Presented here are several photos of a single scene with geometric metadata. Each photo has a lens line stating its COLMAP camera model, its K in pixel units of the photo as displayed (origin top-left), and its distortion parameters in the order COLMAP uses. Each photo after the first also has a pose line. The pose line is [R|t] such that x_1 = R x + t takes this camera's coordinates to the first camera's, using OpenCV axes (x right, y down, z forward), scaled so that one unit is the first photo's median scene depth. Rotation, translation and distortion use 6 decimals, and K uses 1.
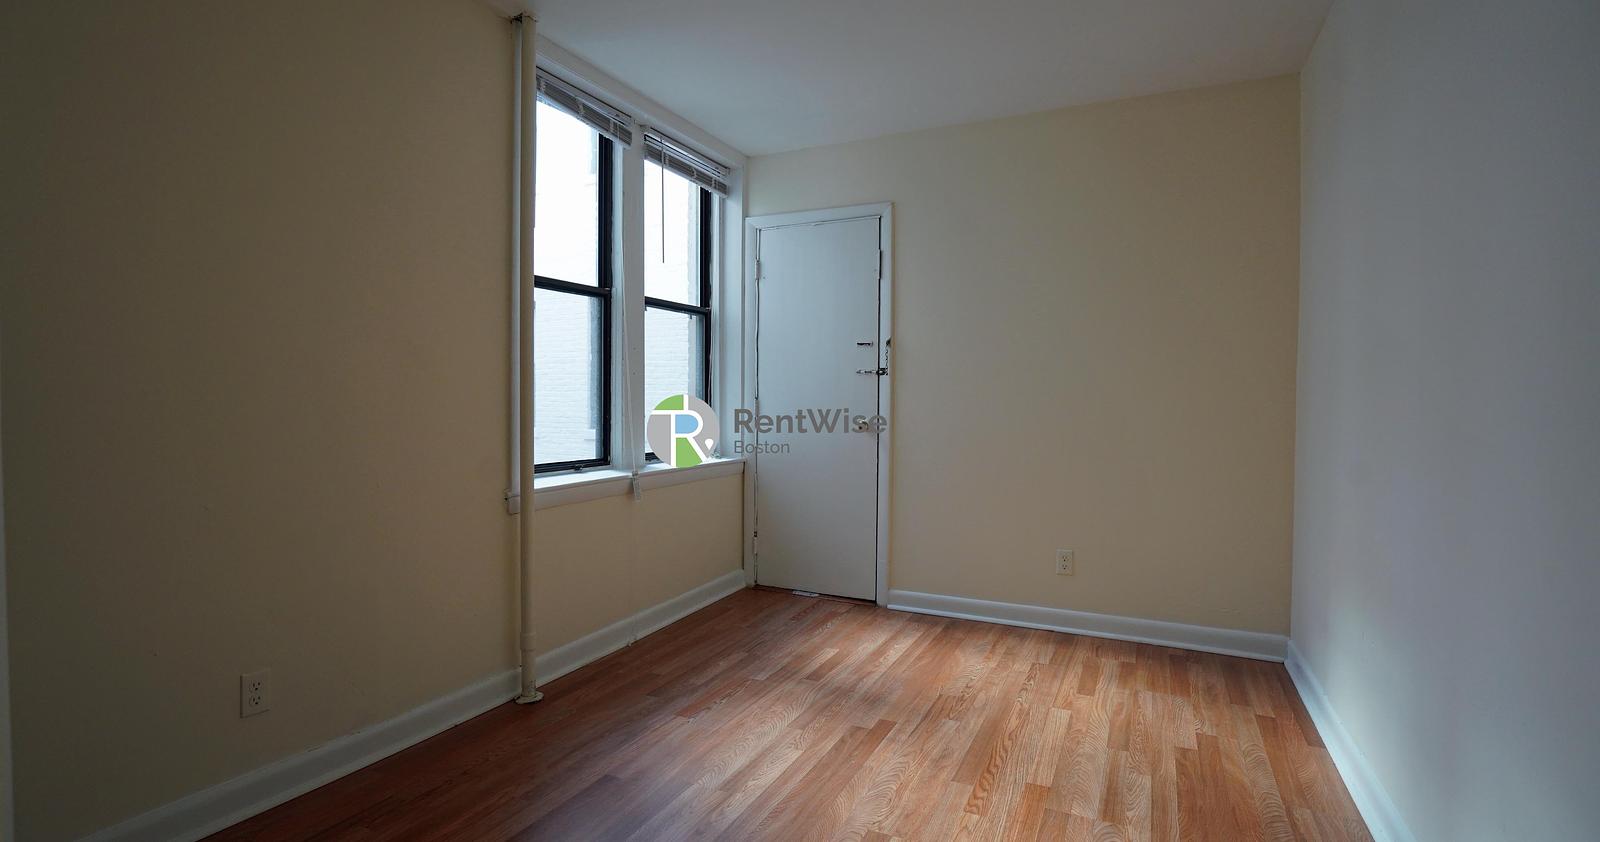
lens RADIAL K [[745.6, 0, 800.0], [0, 745.6, 421.0], [0, 0, 1]] dist [-0.068684, 0.036078]
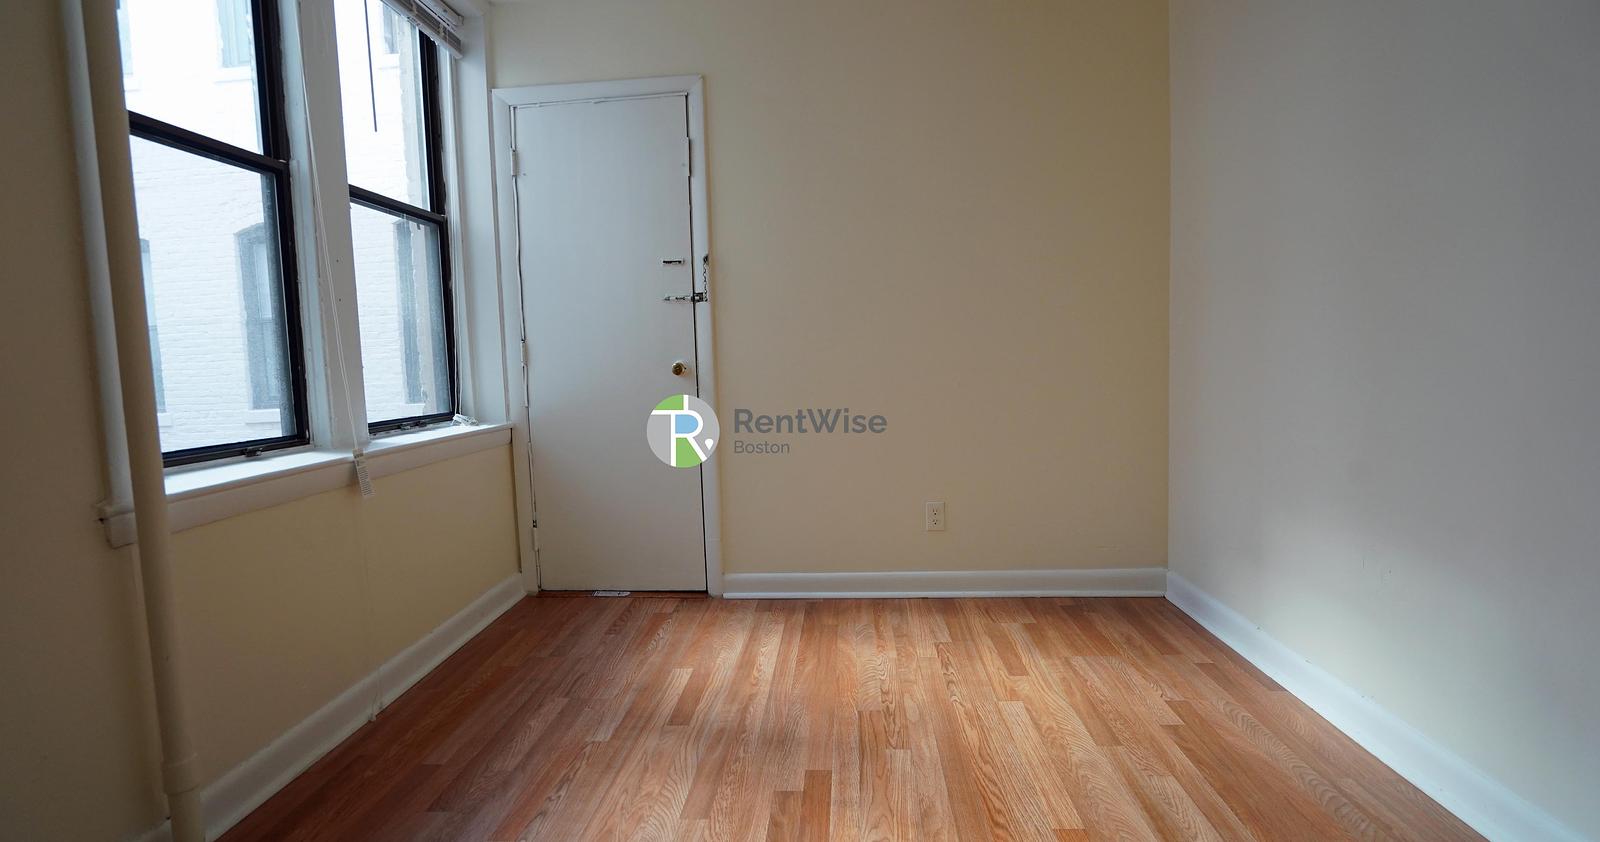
lens RADIAL K [[745.6, 0, 800.0], [0, 745.6, 421.0], [0, 0, 1]] dist [-0.068684, 0.036078]
pose [[0.927022, -0.068297, 0.368735, -0.100495], [0.050139, 0.997021, 0.058615, 0.025221], [-0.371640, -0.035849, 0.927685, 0.282098]]
